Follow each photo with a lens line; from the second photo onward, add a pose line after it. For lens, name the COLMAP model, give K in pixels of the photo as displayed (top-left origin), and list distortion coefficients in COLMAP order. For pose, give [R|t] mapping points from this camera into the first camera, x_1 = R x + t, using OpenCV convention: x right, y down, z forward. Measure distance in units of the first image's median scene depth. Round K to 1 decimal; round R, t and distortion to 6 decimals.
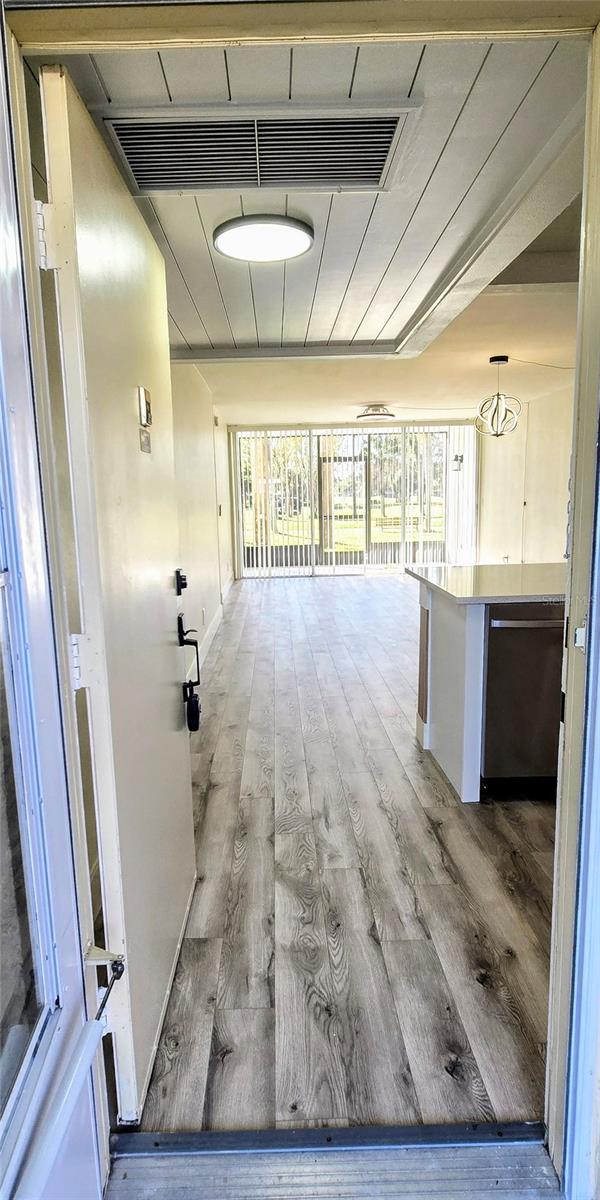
lens RADIAL K [[645.0, 0, 281.6], [0, 645.0, 607.3], [0, 0, 1]] dist [0.004706, 0.000017]
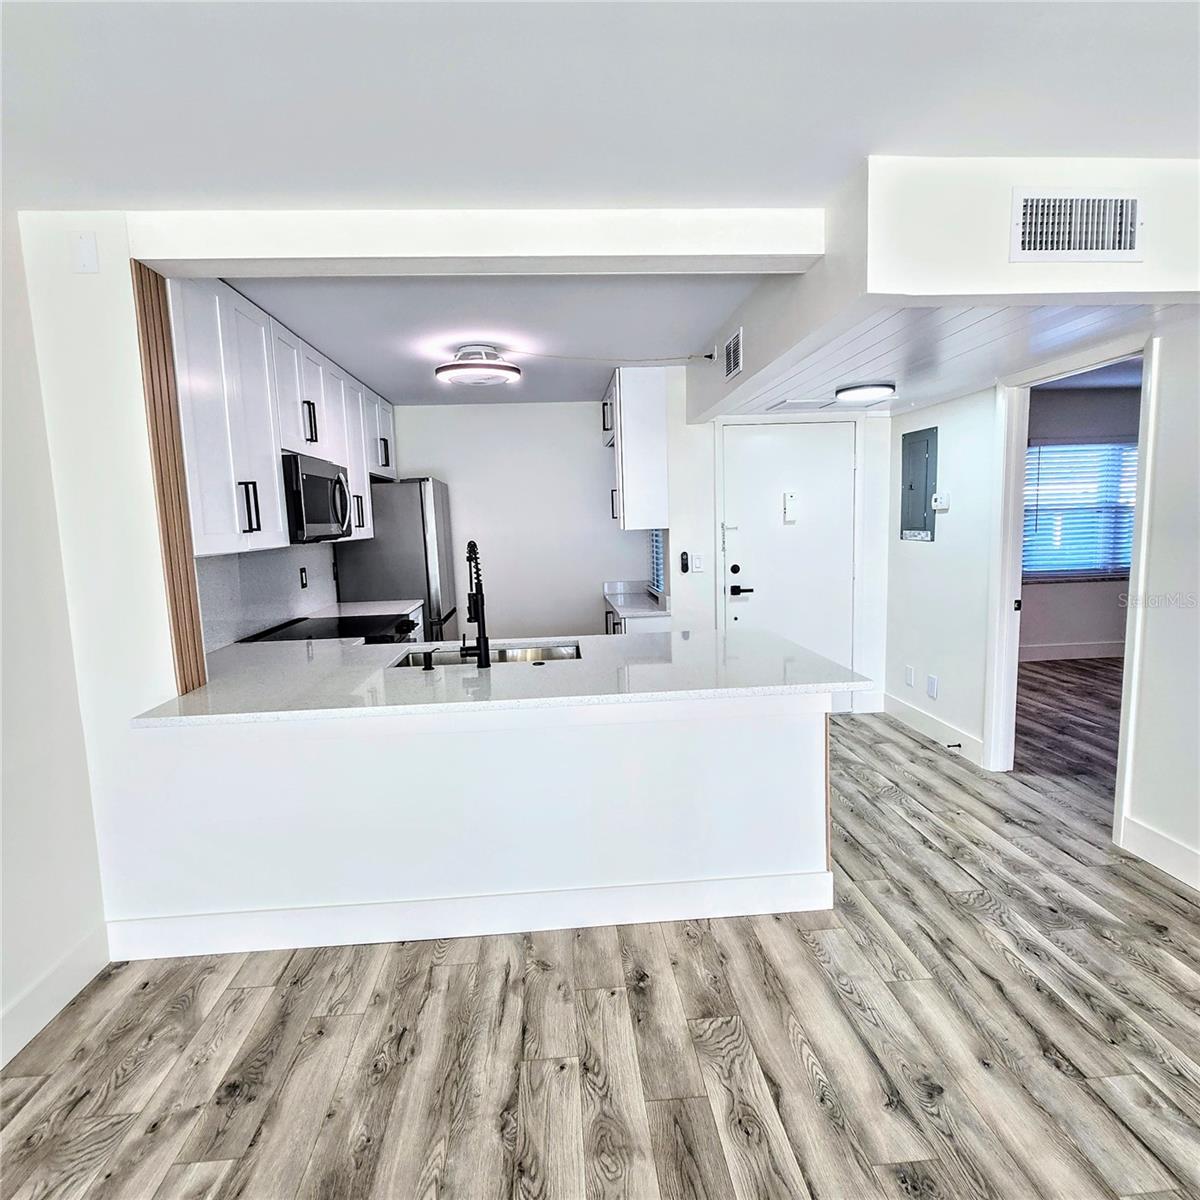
lens RADIAL K [[648.3, 0, 595.0], [0, 648.3, 597.8], [0, 0, 1]] dist [0.002595, -0.003115]
pose [[-0.996098, 0.071989, -0.051053, 0.203179], [0.054408, 0.956380, 0.287013, -0.135605], [0.069488, 0.283115, -0.956565, 0.671045]]
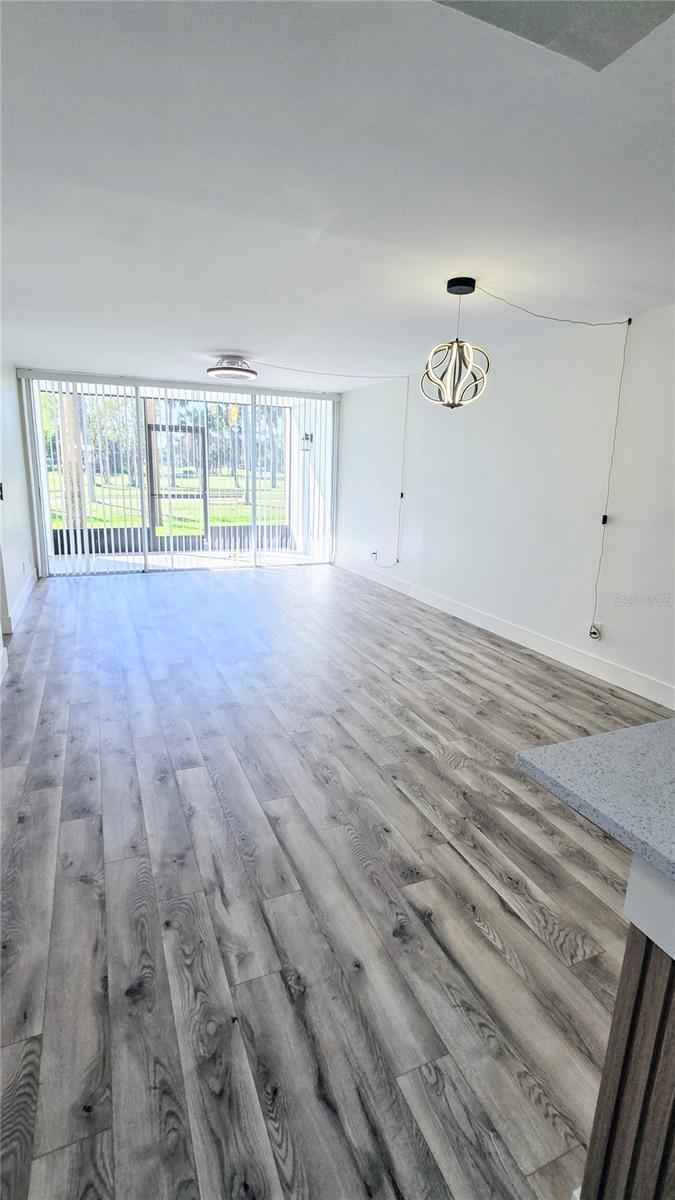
lens RADIAL K [[548.7, 0, 331.0], [0, 548.7, 601.3], [0, 0, 1]] dist [-0.001866, -0.000210]
pose [[0.923575, -0.037247, 0.381605, -0.002246], [0.010996, 0.997434, 0.070743, -0.072765], [-0.383261, -0.061140, 0.921614, 0.350241]]
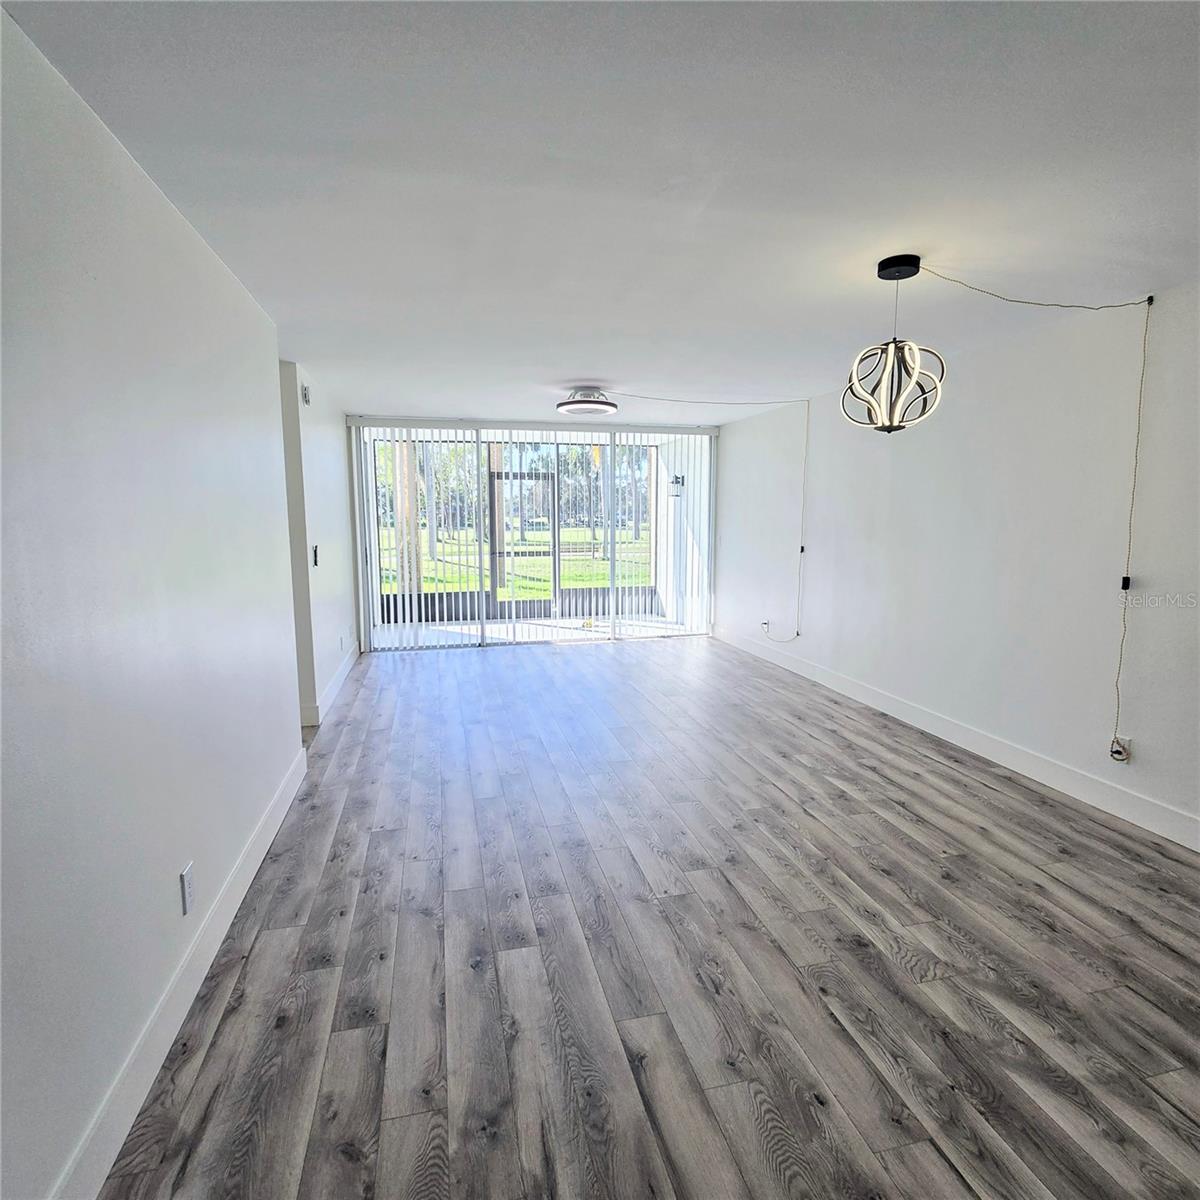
lens RADIAL K [[648.3, 0, 595.3], [0, 648.3, 604.0], [0, 0, 1]] dist [0.002595, -0.003115]
pose [[0.974003, -0.002770, 0.226518, 0.012162], [0.010814, 0.999354, -0.034279, -0.084923], [-0.226277, 0.035838, 0.973404, 0.402244]]
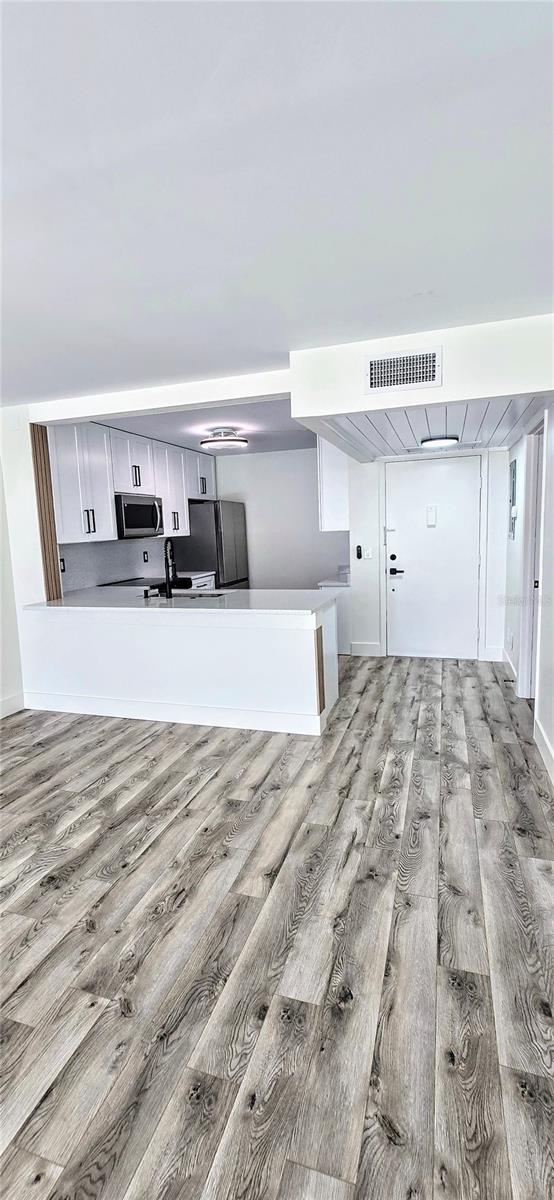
lens RADIAL K [[516.1, 0, 276.3], [0, 516.1, 598.7], [0, 0, 1]] dist [0.001554, -0.000959]
pose [[-0.945765, 0.023259, 0.324019, -0.016783], [0.119935, 0.951966, 0.281738, -0.149006], [-0.301902, 0.305320, -0.903125, 0.807452]]
